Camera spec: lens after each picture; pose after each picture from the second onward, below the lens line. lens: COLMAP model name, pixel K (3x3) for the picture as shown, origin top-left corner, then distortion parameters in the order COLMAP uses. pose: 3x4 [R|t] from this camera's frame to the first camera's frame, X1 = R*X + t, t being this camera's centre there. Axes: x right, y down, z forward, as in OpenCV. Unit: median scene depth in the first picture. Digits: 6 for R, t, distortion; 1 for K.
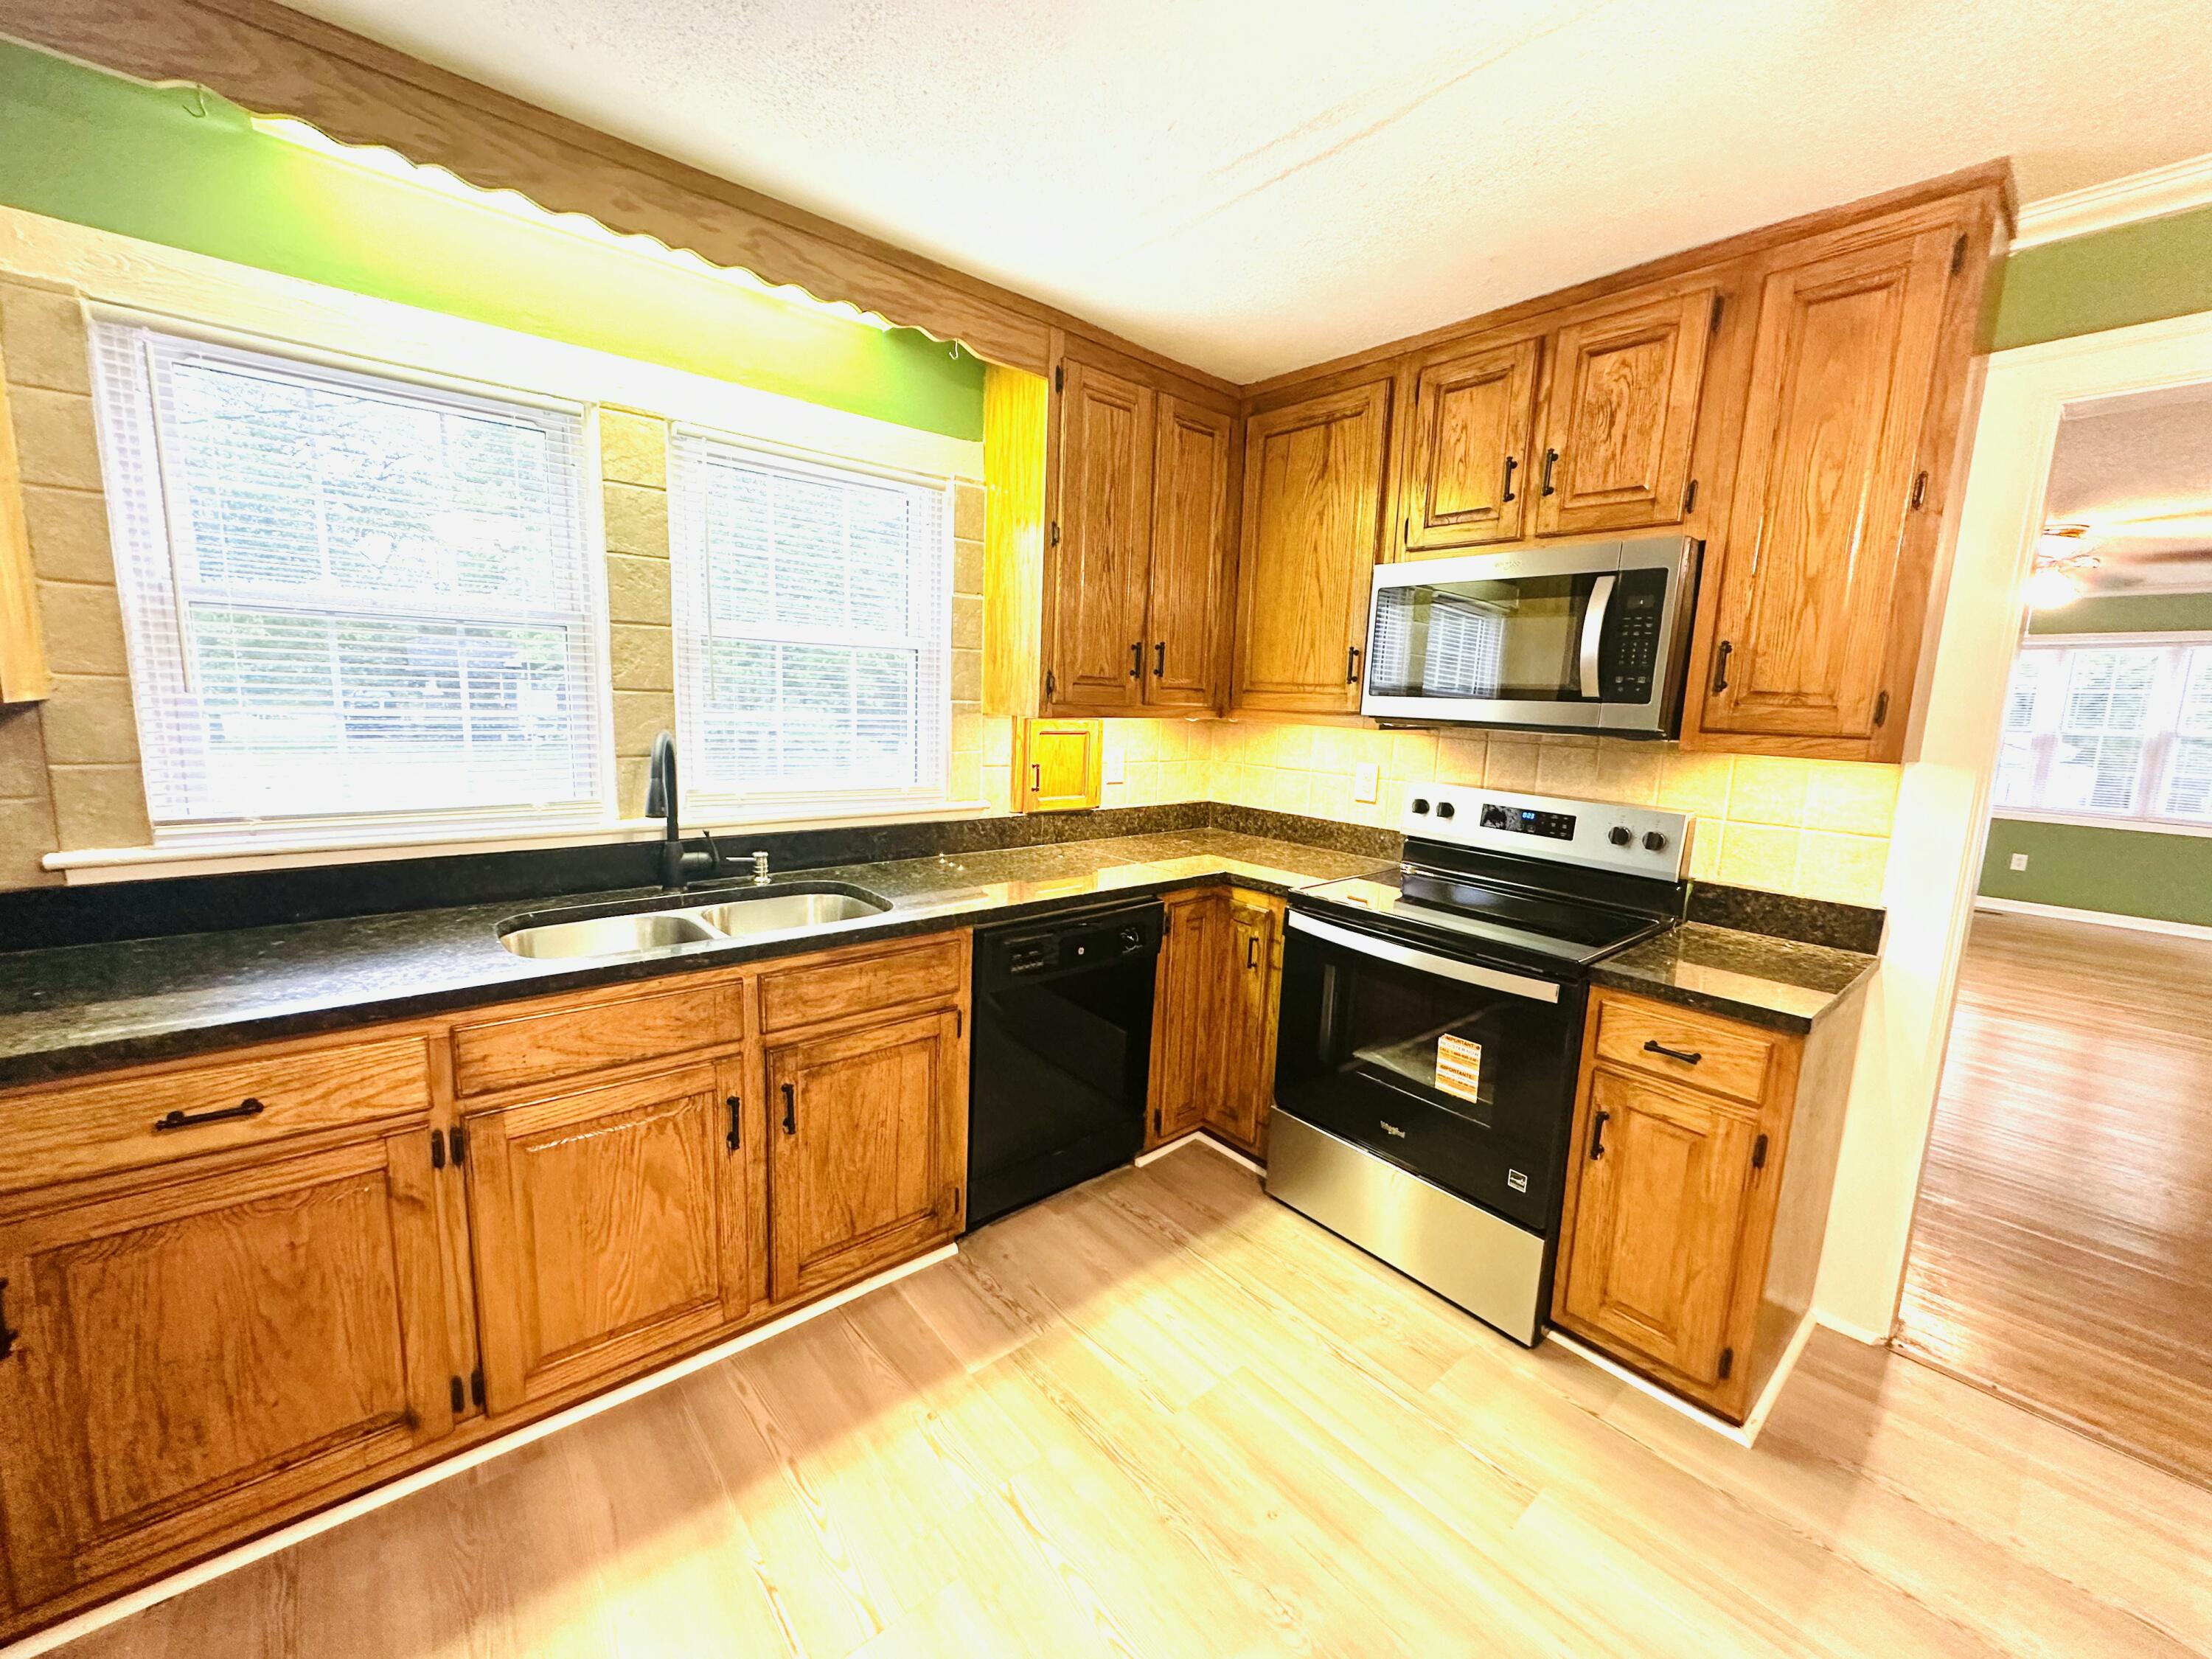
lens RADIAL K [[878.4, 0, 1106.0], [0, 878.4, 829.5], [0, 0, 1]] dist [-0.000861, -0.000292]
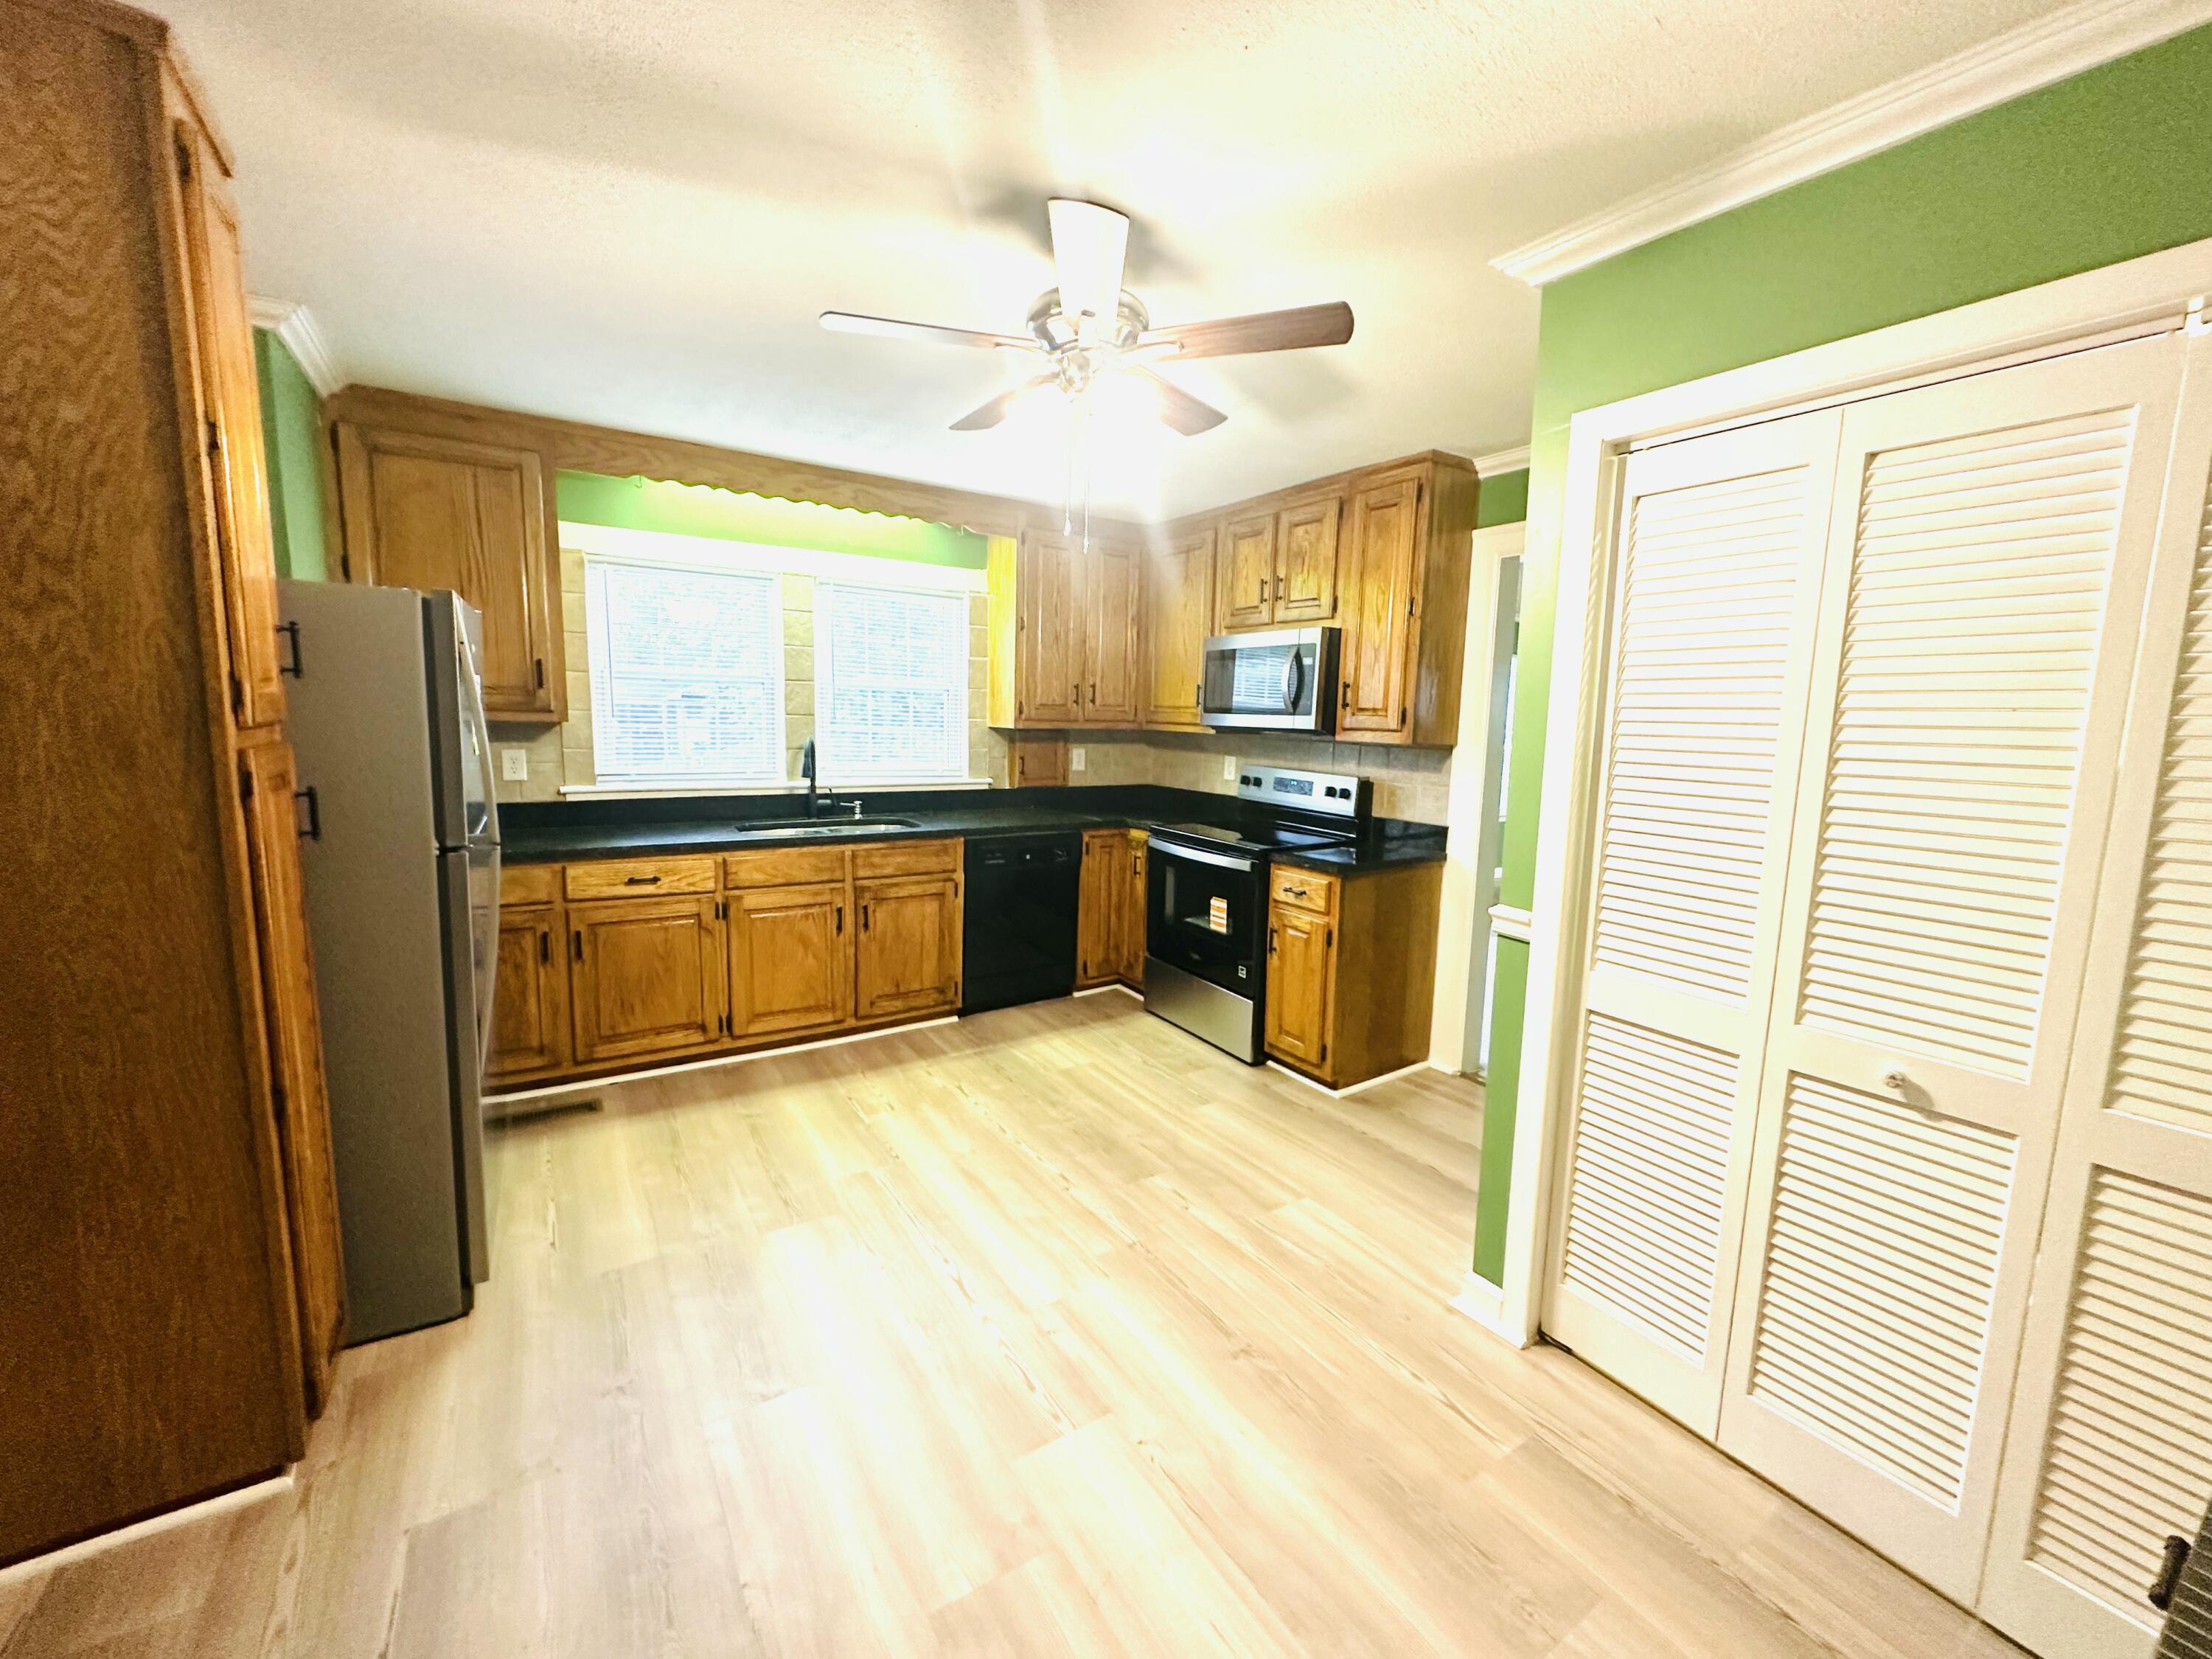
lens RADIAL K [[878.4, 0, 1106.0], [0, 878.4, 829.5], [0, 0, 1]] dist [-0.000861, -0.000292]
pose [[0.991806, 0.004622, -0.127670, 0.430265], [-0.008001, 0.999631, -0.025966, 0.153664], [0.127503, 0.026775, 0.991477, -0.911476]]
